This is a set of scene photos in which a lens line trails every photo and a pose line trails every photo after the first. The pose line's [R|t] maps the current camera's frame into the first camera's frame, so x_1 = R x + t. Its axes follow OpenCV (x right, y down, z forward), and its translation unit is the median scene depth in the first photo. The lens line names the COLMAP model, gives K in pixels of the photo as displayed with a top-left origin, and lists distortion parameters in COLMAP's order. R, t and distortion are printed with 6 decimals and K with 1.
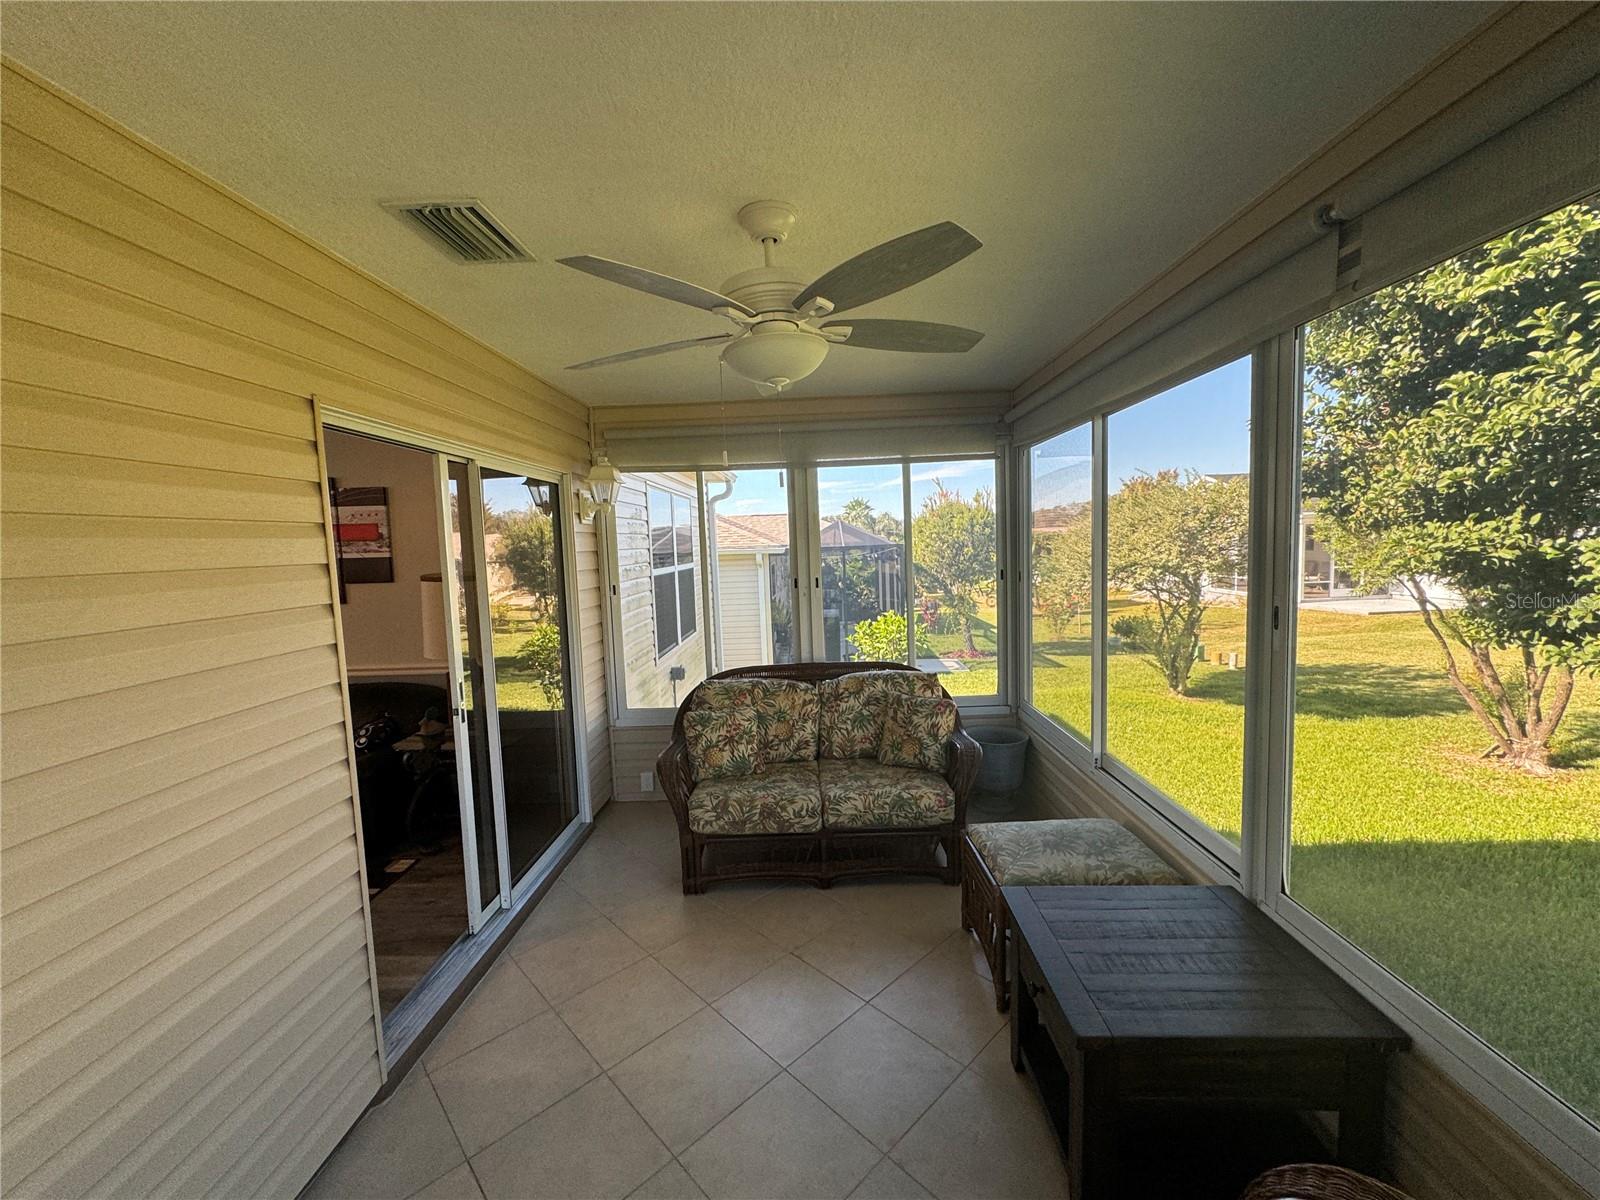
lens RADIAL K [[634.6, 0, 801.2], [0, 634.6, 595.1], [0, 0, 1]] dist [-0.006276, 0.000403]
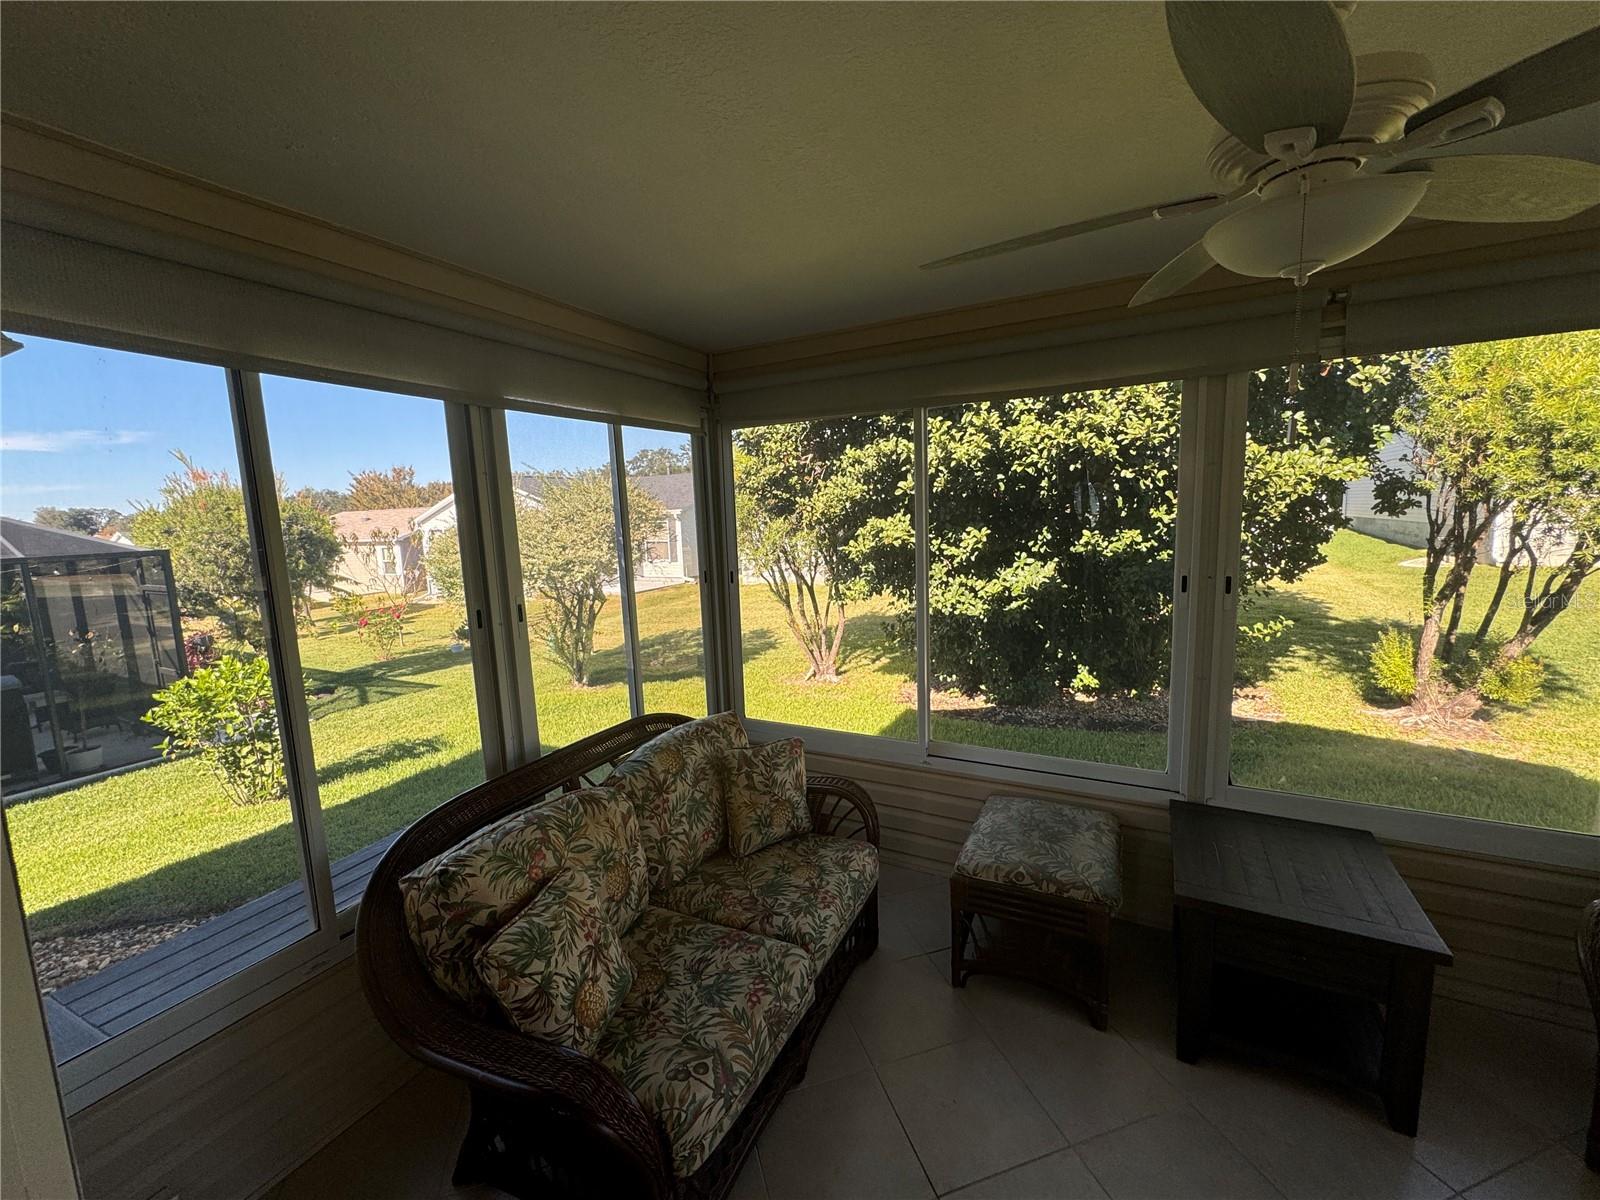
lens RADIAL K [[634.6, 0, 798.9], [0, 634.6, 596.4], [0, 0, 1]] dist [-0.006276, 0.000403]
pose [[0.456016, -0.096633, 0.884710, -0.369334], [0.093579, 0.993783, 0.060312, -0.045942], [-0.885038, 0.055287, 0.462224, 0.519884]]
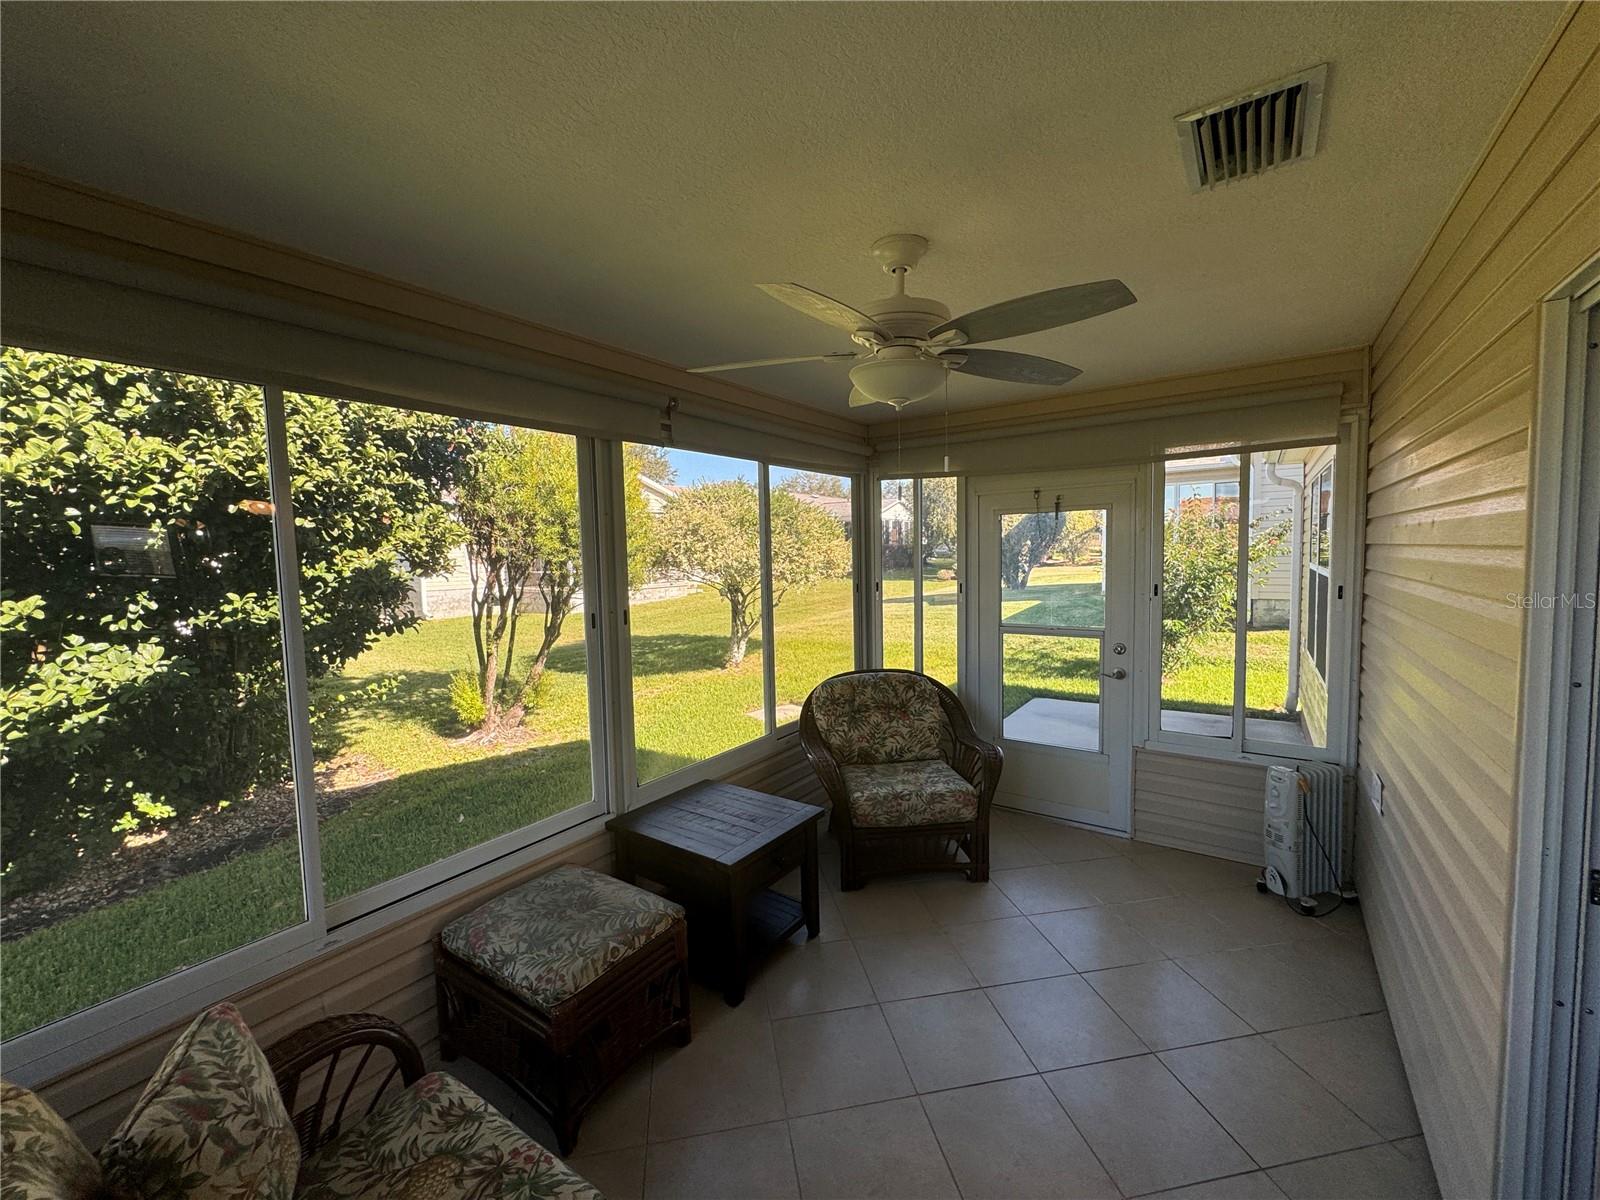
lens RADIAL K [[634.6, 0, 801.4], [0, 634.6, 596.6], [0, 0, 1]] dist [-0.006276, 0.000403]
pose [[-0.827237, 0.017255, 0.561588, -0.218078], [0.100510, 0.987950, 0.117699, -0.068554], [-0.552790, 0.153810, -0.819003, 0.898009]]
